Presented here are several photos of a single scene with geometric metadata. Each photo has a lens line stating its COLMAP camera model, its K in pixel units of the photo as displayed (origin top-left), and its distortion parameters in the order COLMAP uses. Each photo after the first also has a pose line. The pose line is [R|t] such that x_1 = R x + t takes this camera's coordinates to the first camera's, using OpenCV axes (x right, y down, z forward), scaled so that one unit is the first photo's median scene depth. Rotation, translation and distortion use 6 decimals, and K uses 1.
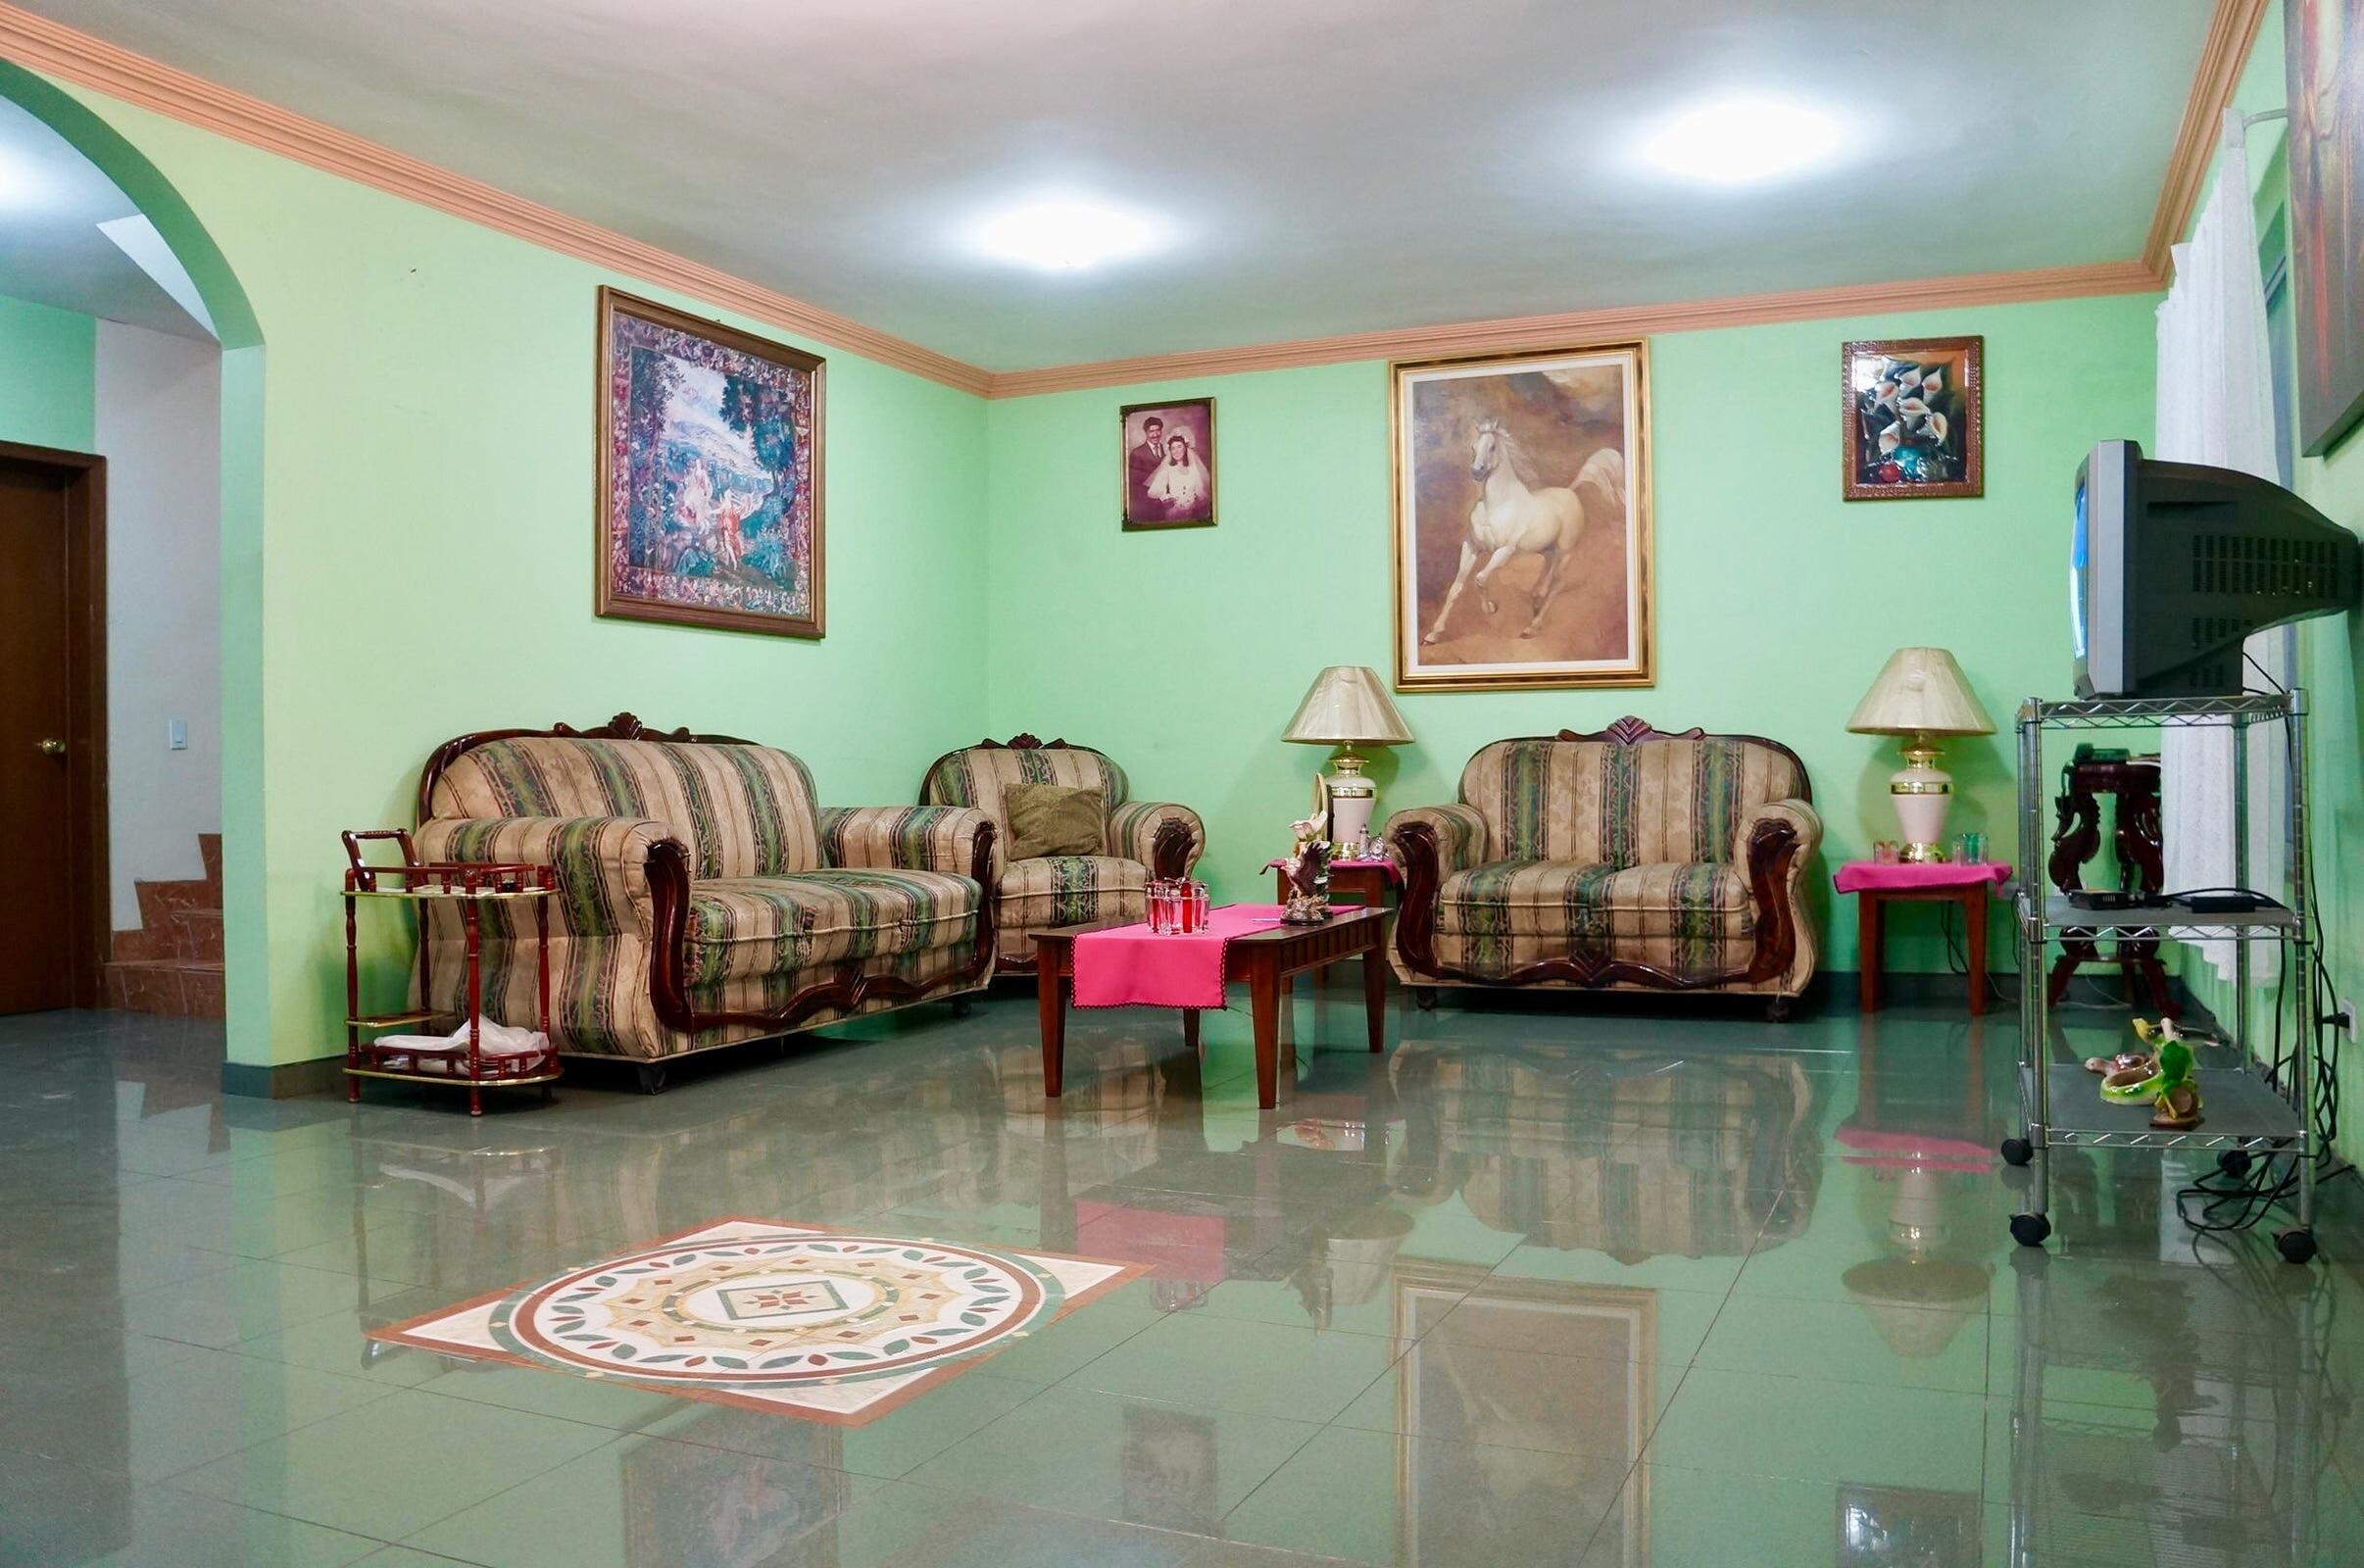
lens RADIAL K [[1845.3, 0, 1182.0], [0, 1845.3, 784.0], [0, 0, 1]] dist [-0.190562, 0.129776]
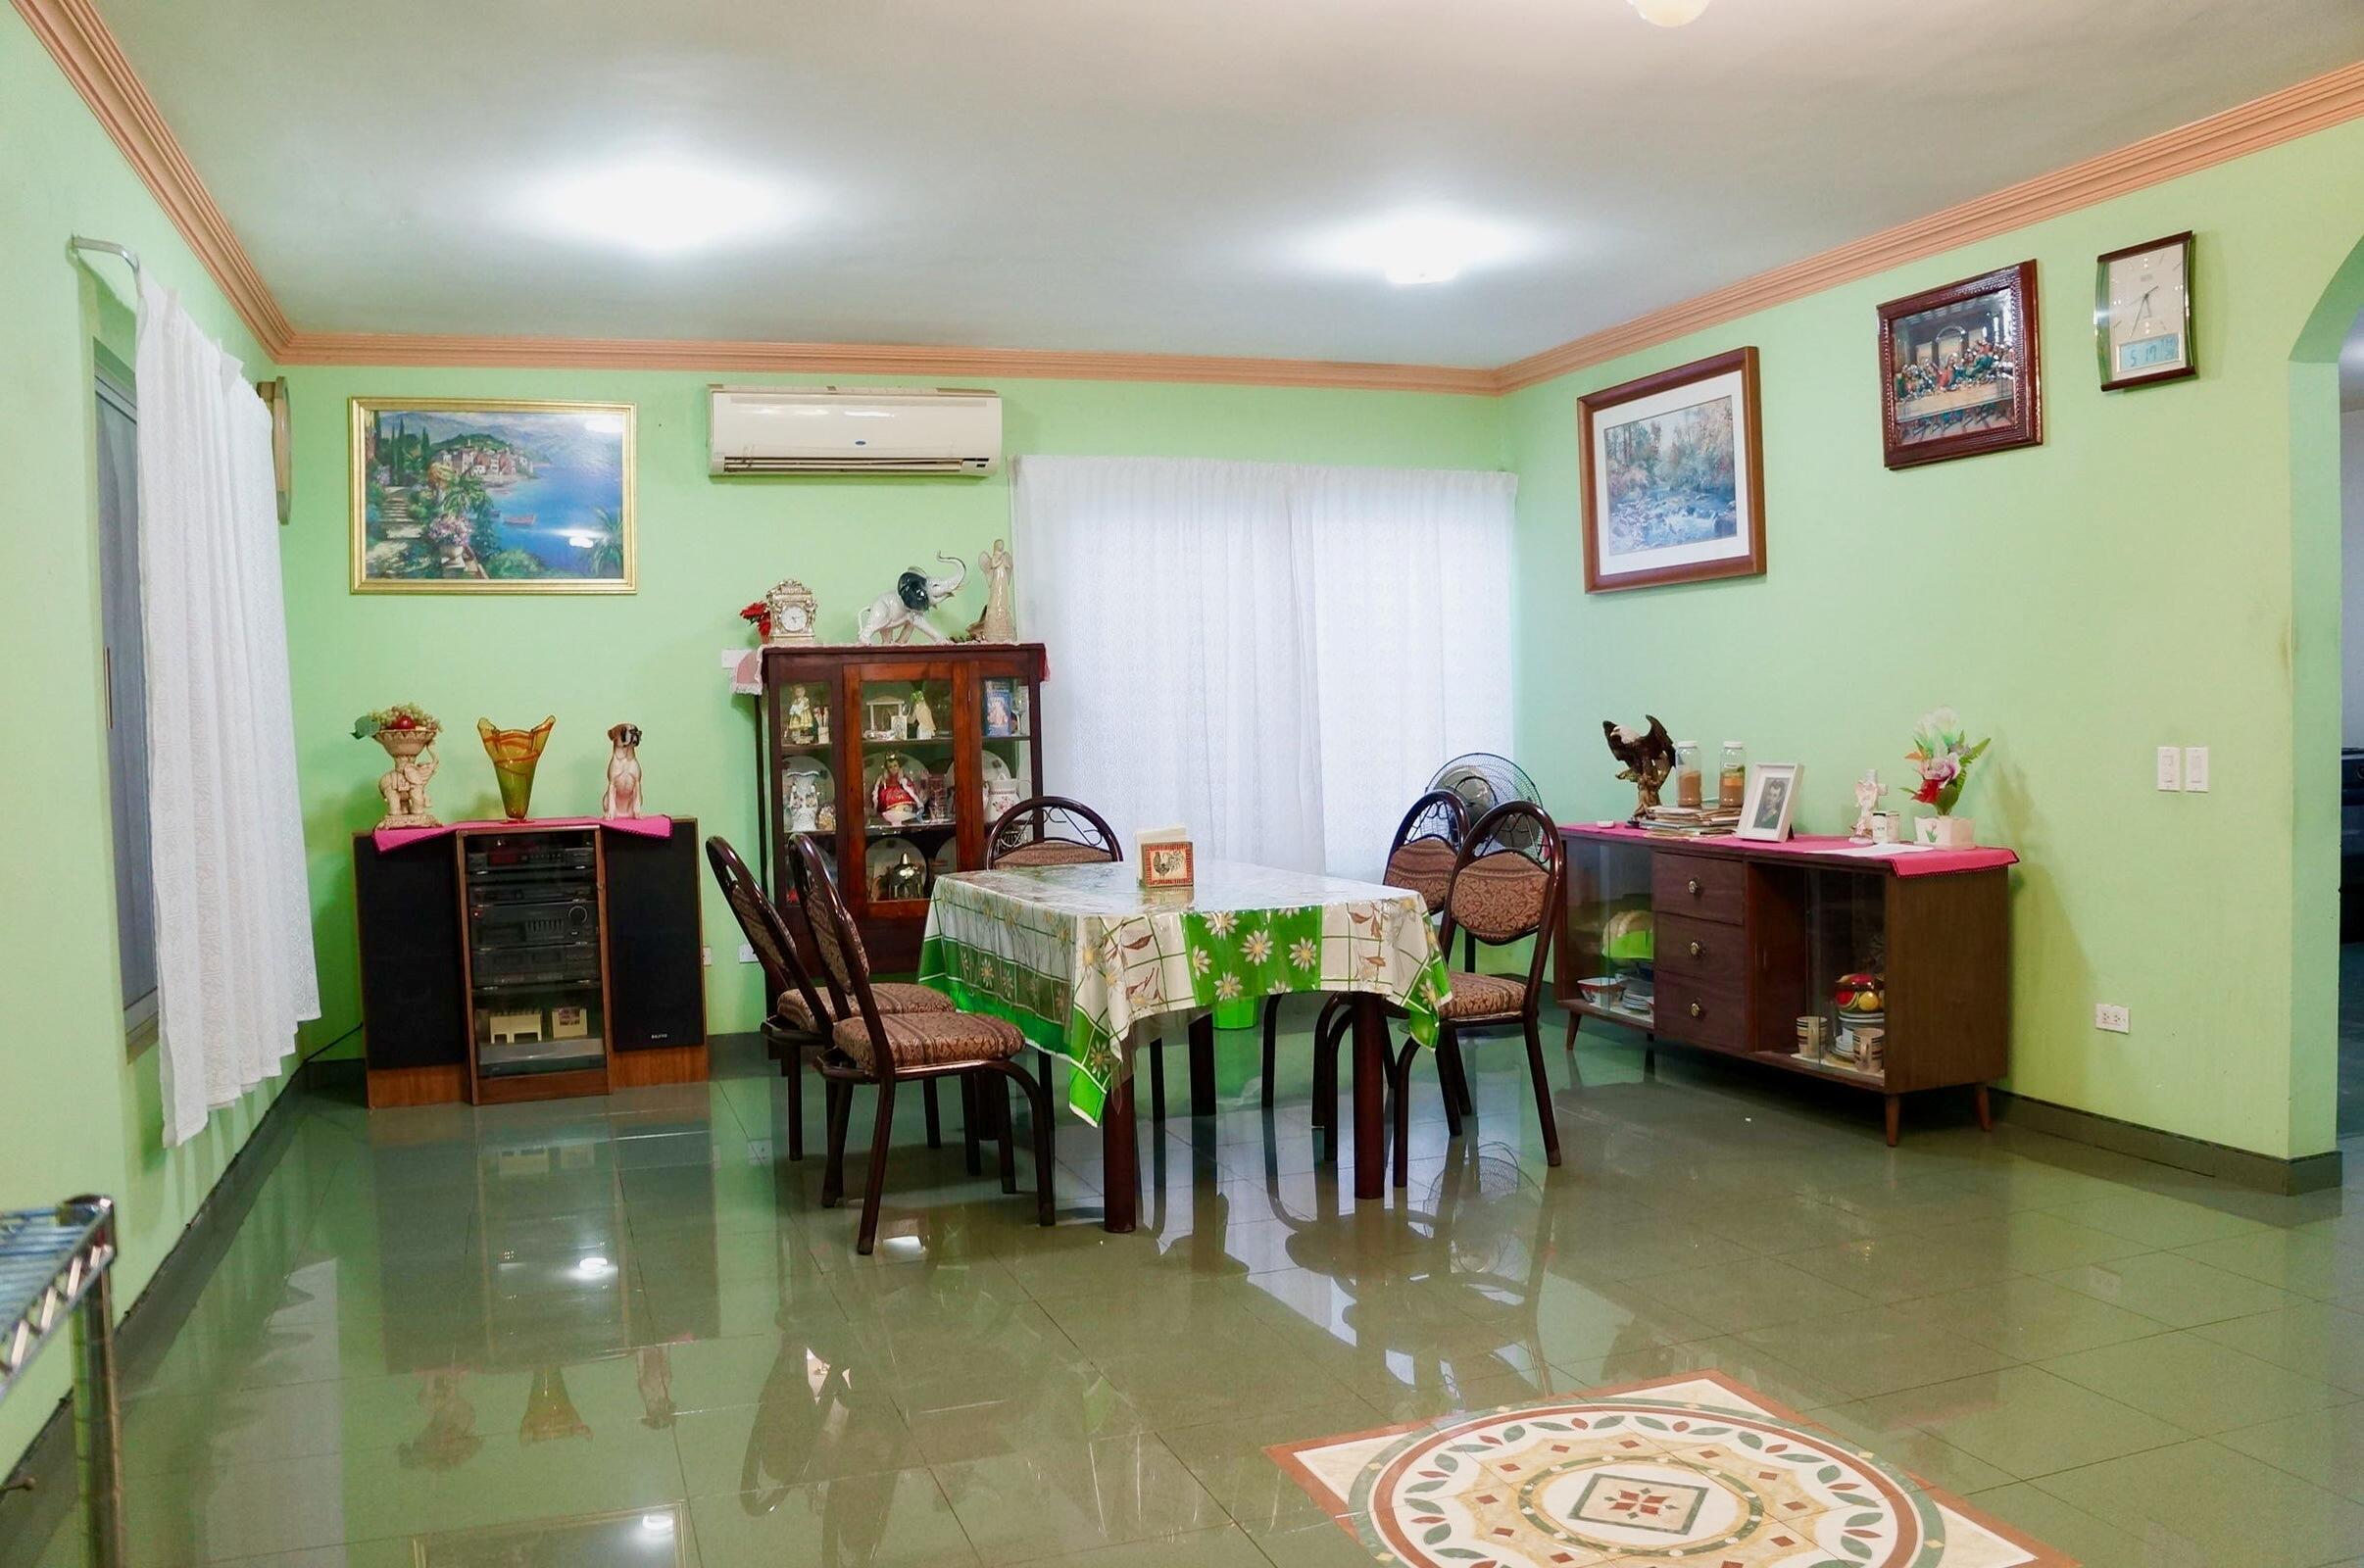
lens RADIAL K [[1845.3, 0, 1182.0], [0, 1845.3, 784.0], [0, 0, 1]] dist [-0.190562, 0.129776]
pose [[-0.726036, 0.051477, -0.685727, 0.277614], [0.031796, 0.998641, 0.041302, -0.069213], [0.686921, 0.008183, -0.726686, 0.713559]]
